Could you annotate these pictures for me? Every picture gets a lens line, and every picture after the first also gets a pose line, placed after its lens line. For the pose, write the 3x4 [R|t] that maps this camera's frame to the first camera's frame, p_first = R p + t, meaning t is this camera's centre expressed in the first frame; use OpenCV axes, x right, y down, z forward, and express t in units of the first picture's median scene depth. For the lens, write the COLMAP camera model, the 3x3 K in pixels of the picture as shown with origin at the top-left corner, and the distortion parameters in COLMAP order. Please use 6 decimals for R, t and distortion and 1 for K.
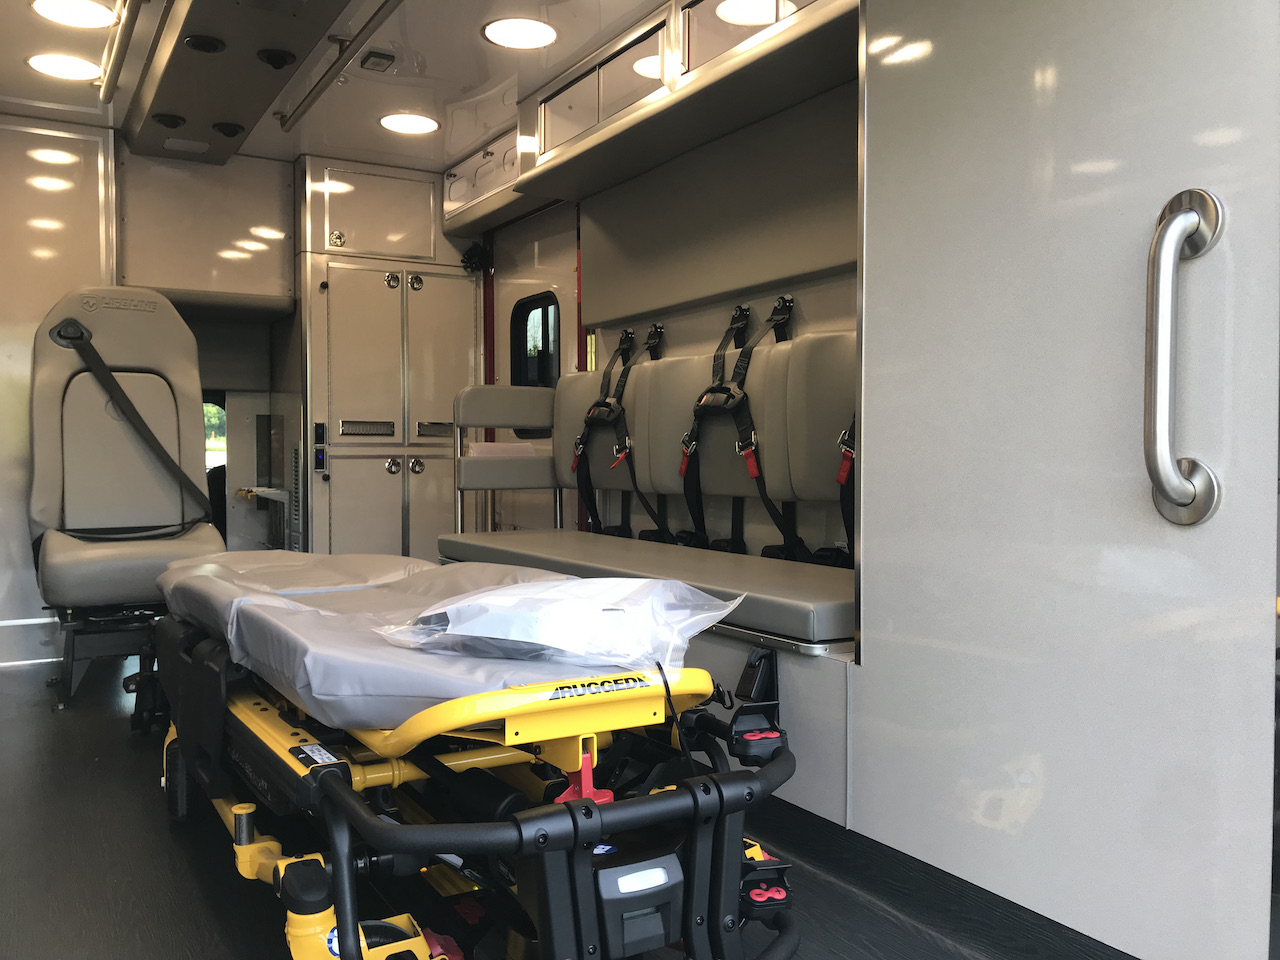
lens RADIAL K [[1055.9, 0, 638.4], [0, 1055.9, 482.9], [0, 0, 1]] dist [0.004464, -0.004644]
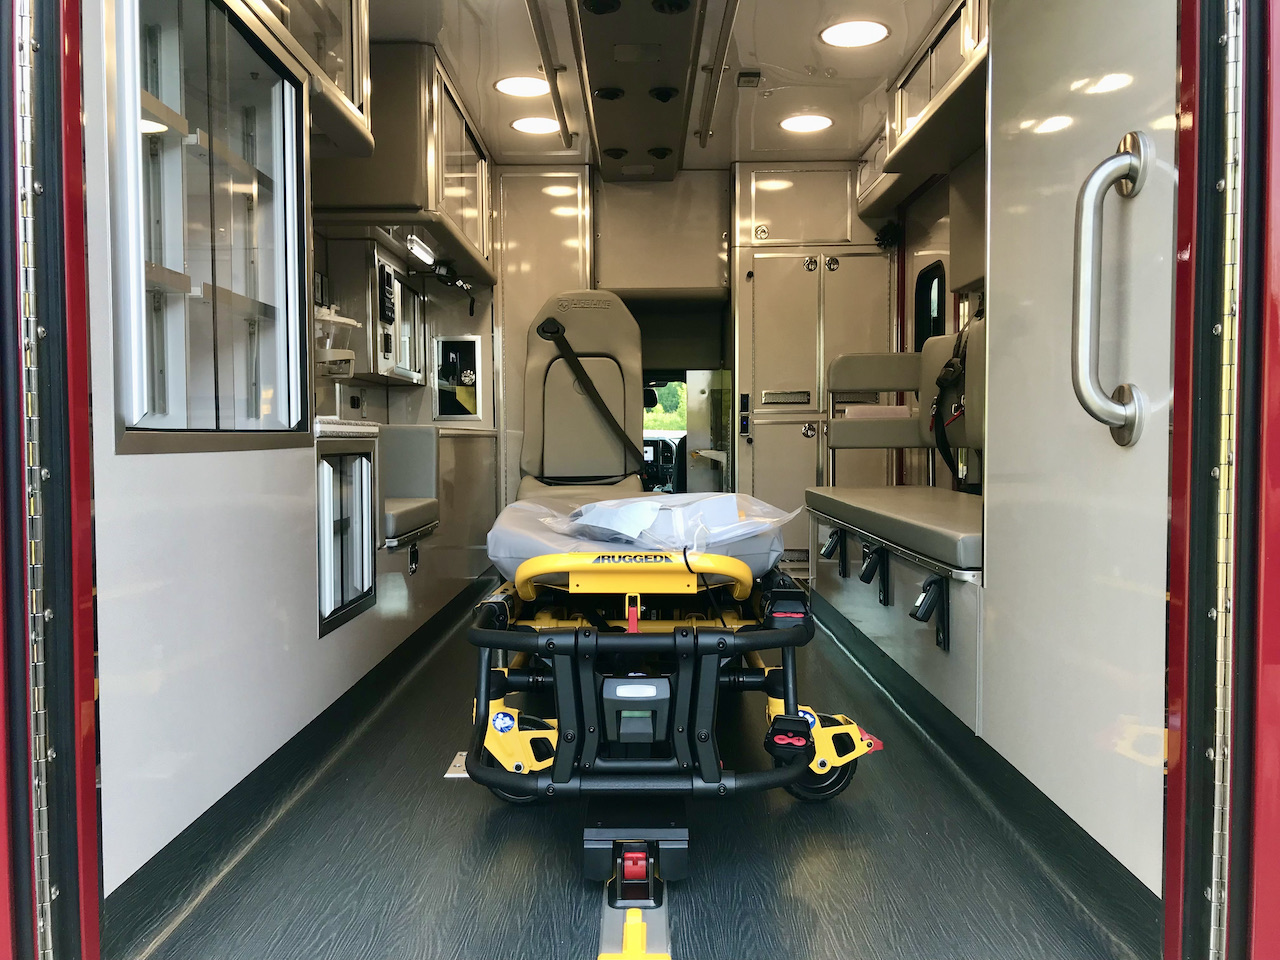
lens RADIAL K [[1051.3, 0, 643.7], [0, 1051.3, 477.9], [0, 0, 1]] dist [0.116032, -0.196313]
pose [[0.859153, 0.015071, -0.511496, 0.229915], [-0.007384, 0.999827, 0.017058, 0.019946], [0.511665, -0.010878, 0.859116, -0.067139]]
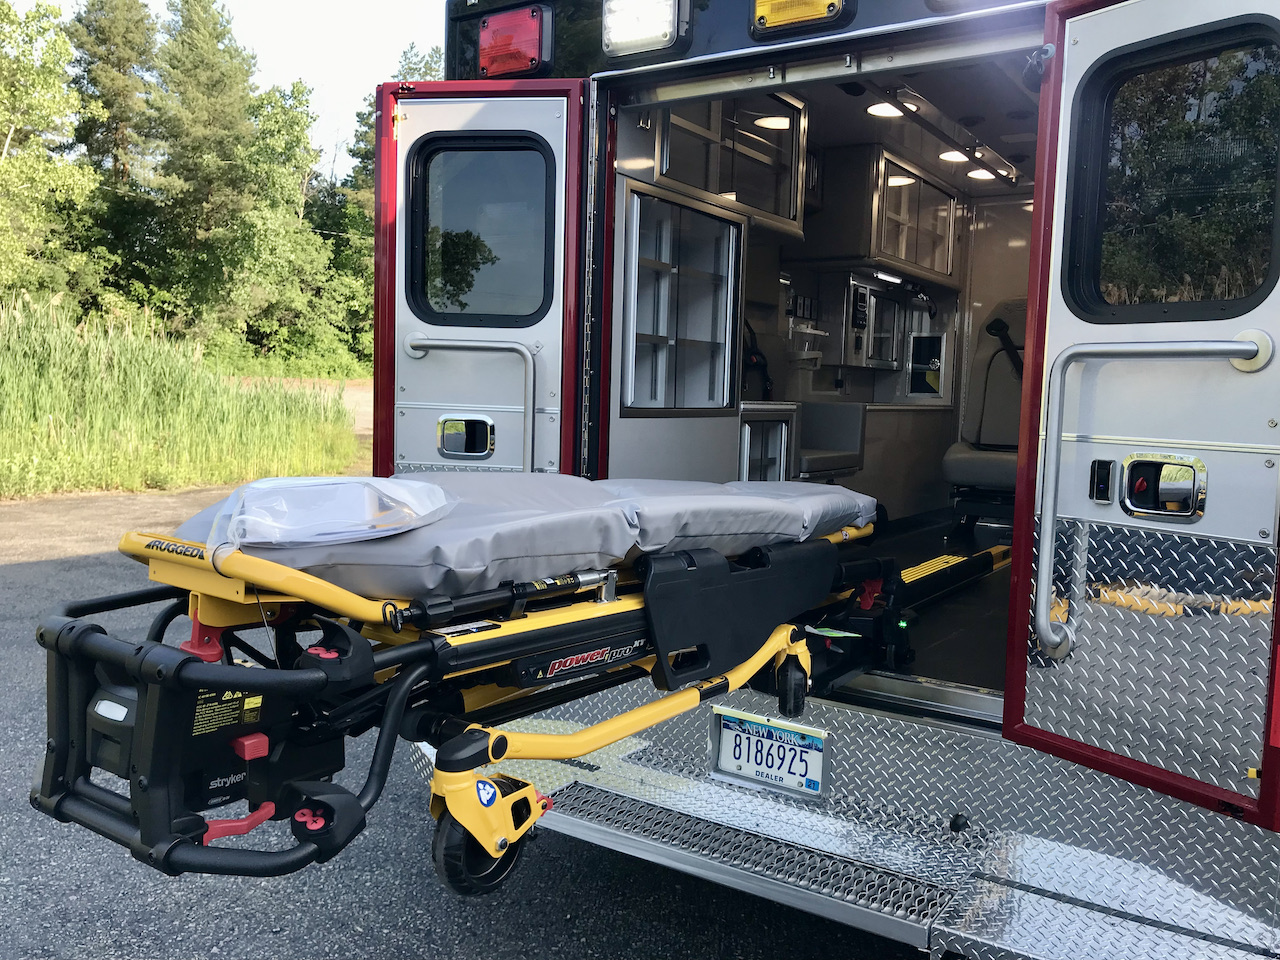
lens RADIAL K [[1055.9, 0, 638.4], [0, 1055.9, 482.9], [0, 0, 1]] dist [0.004464, -0.004644]
pose [[0.433204, 0.088950, -0.896896, 0.711554], [-0.050466, 0.995951, 0.074399, 0.006313], [0.899882, 0.013033, 0.435939, -0.222189]]
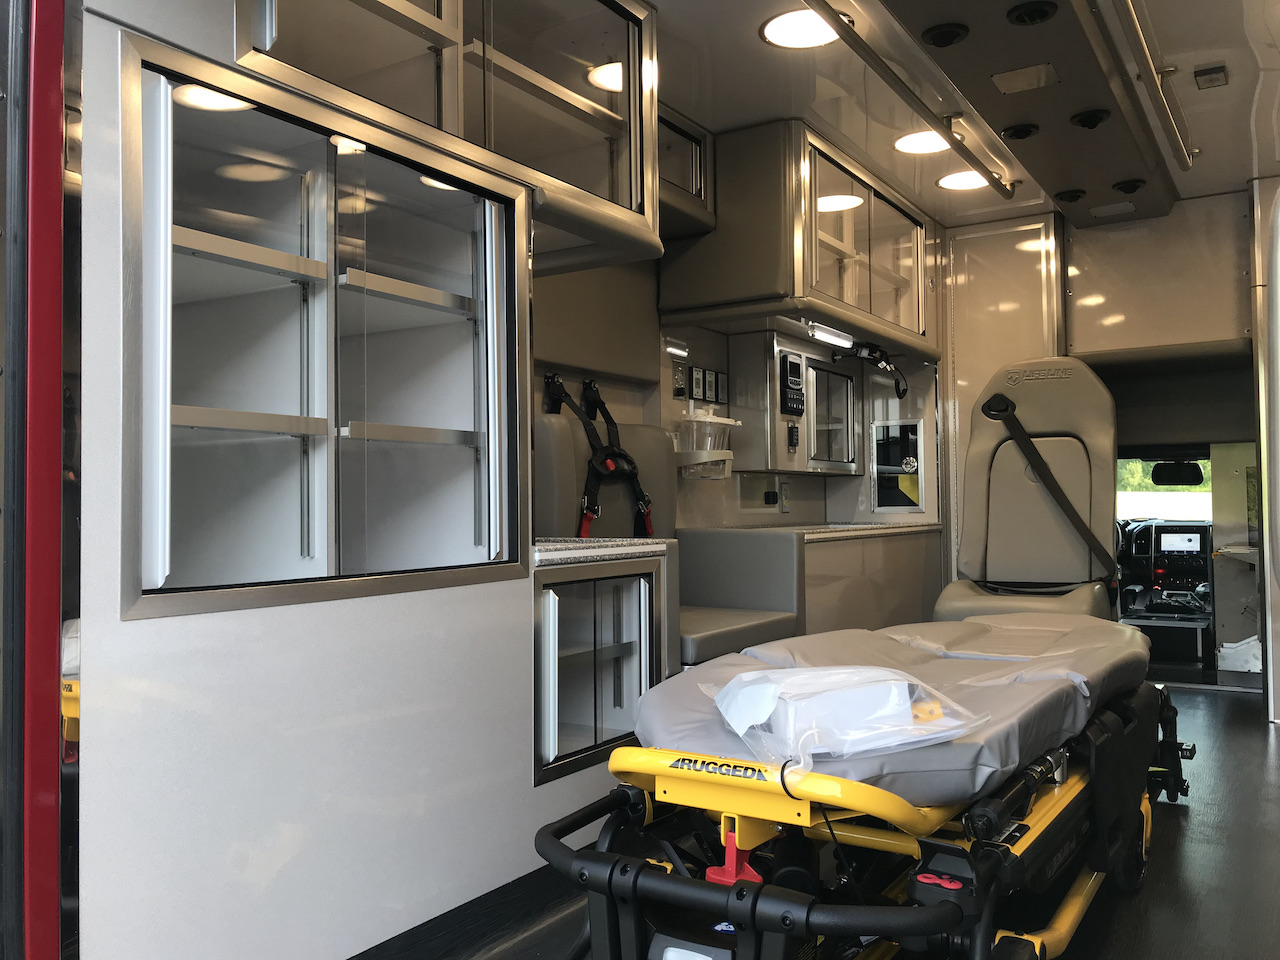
lens RADIAL K [[1048.2, 0, 642.2], [0, 1048.2, 476.2], [0, 0, 1]] dist [0.062145, -0.085987]
pose [[0.452745, -0.032649, -0.891042, 0.284355], [-0.010162, 0.999076, -0.041771, -0.016276], [0.891582, 0.027966, 0.451995, 0.151370]]
